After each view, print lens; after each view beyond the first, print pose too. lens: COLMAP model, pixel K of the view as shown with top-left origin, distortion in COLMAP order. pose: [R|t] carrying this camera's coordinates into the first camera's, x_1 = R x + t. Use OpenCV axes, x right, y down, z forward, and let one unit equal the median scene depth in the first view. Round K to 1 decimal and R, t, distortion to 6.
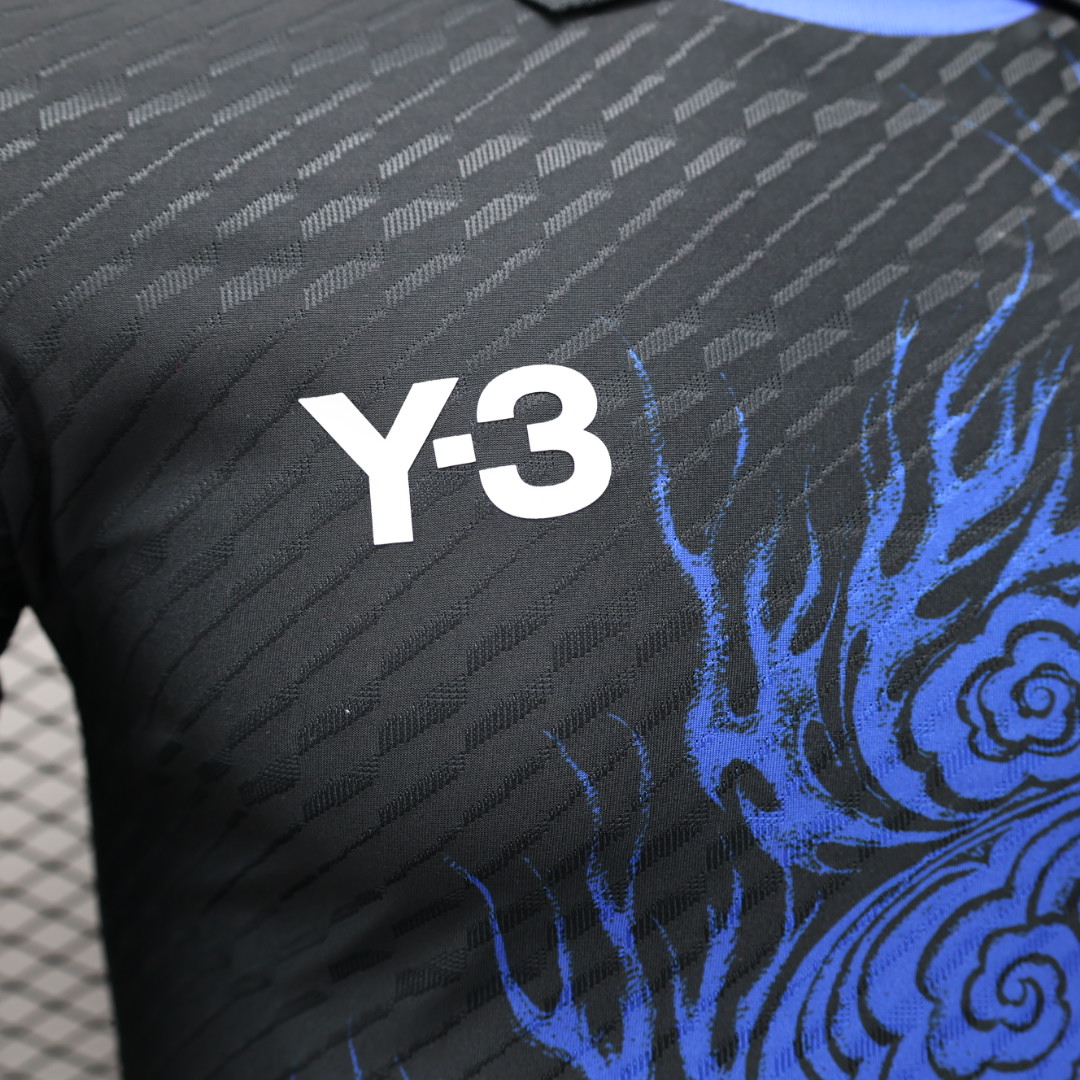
lens RADIAL K [[1484.8, 0, 538.1], [0, 1484.8, 568.5], [0, 0, 1]] dist [-0.004538, 0.023800]
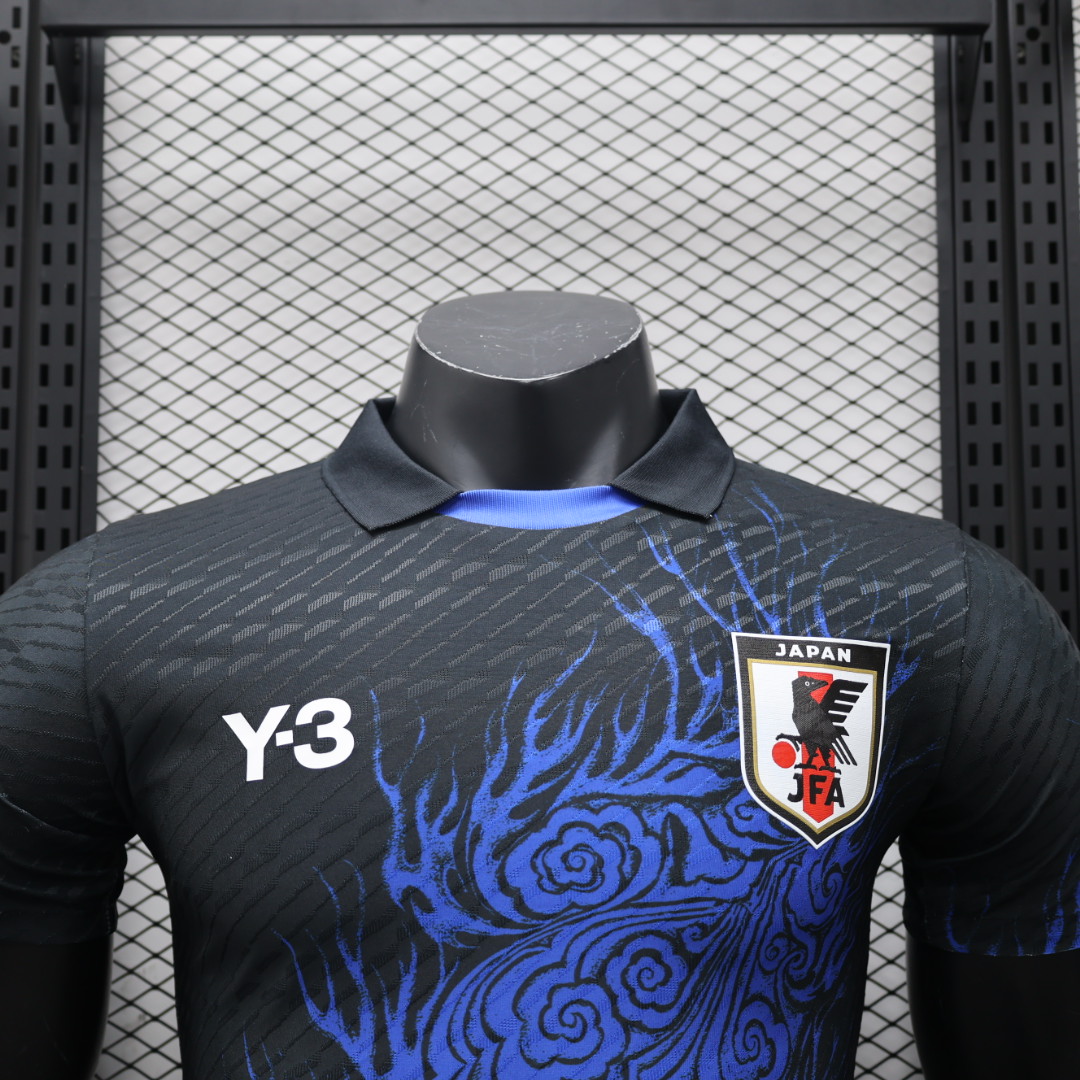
lens RADIAL K [[1484.8, 0, 538.1], [0, 1484.8, 568.5], [0, 0, 1]] dist [-0.004538, 0.023800]
pose [[0.969194, -0.042626, -0.242583, 0.800210], [-0.012196, 0.975397, -0.220119, 0.145624], [0.245997, 0.216296, 0.944829, -0.974496]]
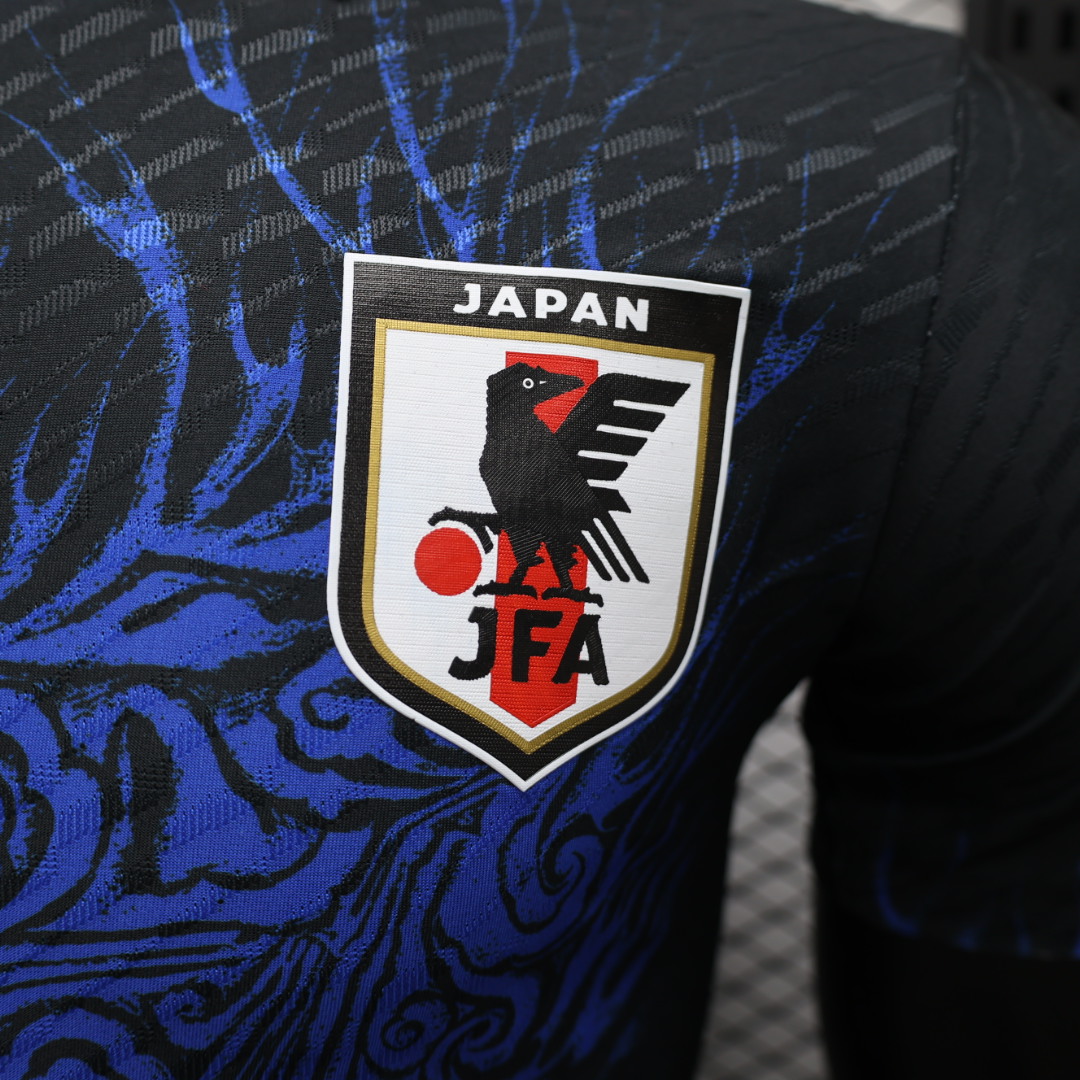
lens RADIAL K [[1484.8, 0, 538.1], [0, 1484.8, 568.5], [0, 0, 1]] dist [-0.004538, 0.023800]
pose [[0.958929, 0.022003, -0.282793, 0.901938], [-0.027389, 0.999511, -0.015107, -0.046771], [0.282322, 0.022232, 0.959062, 0.348399]]
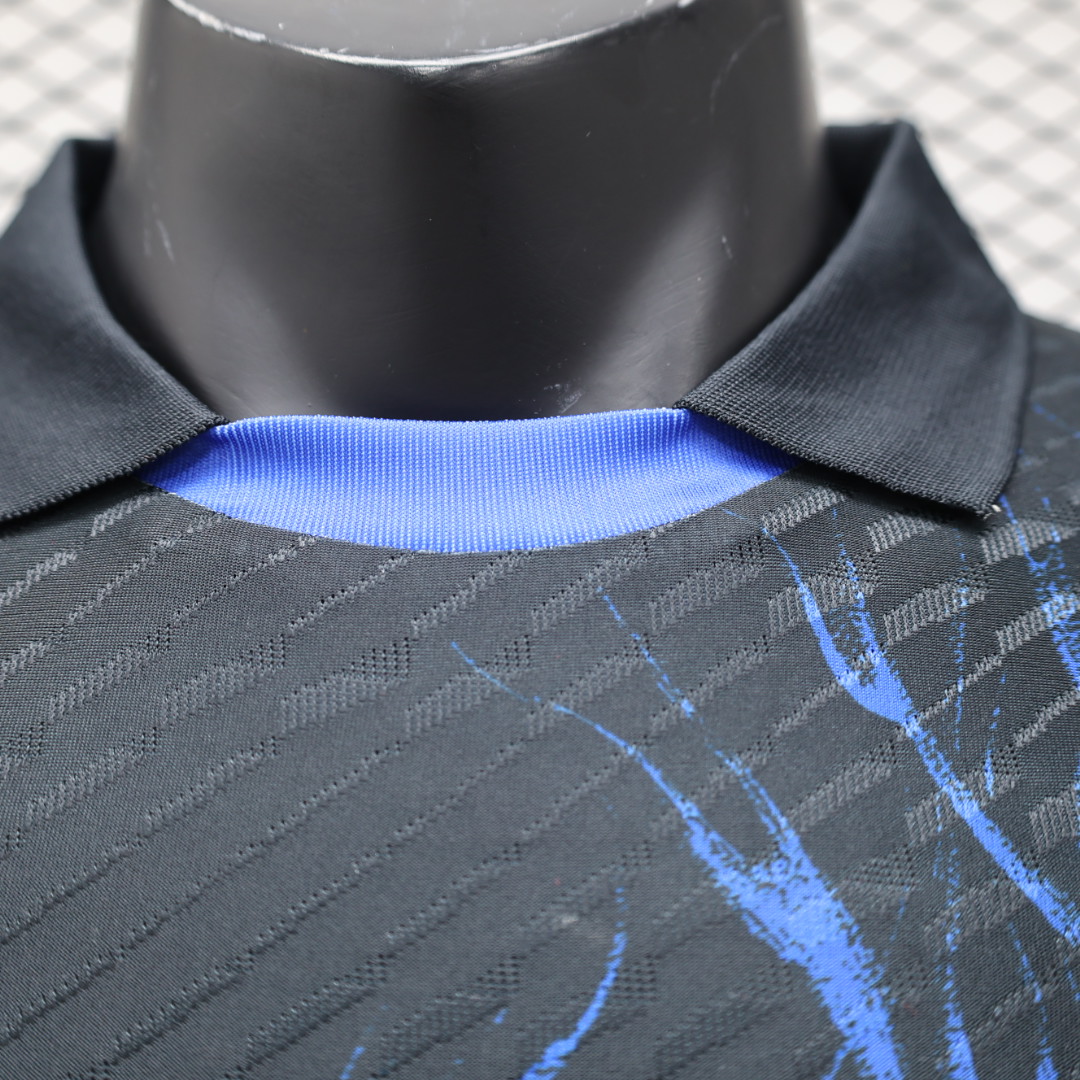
lens RADIAL K [[1484.8, 0, 538.1], [0, 1484.8, 568.5], [0, 0, 1]] dist [-0.004538, 0.023800]
pose [[0.958743, 0.013523, -0.283953, 0.500537], [-0.038693, 0.995780, -0.083222, -0.337963], [0.281629, 0.090776, 0.955220, 0.462469]]
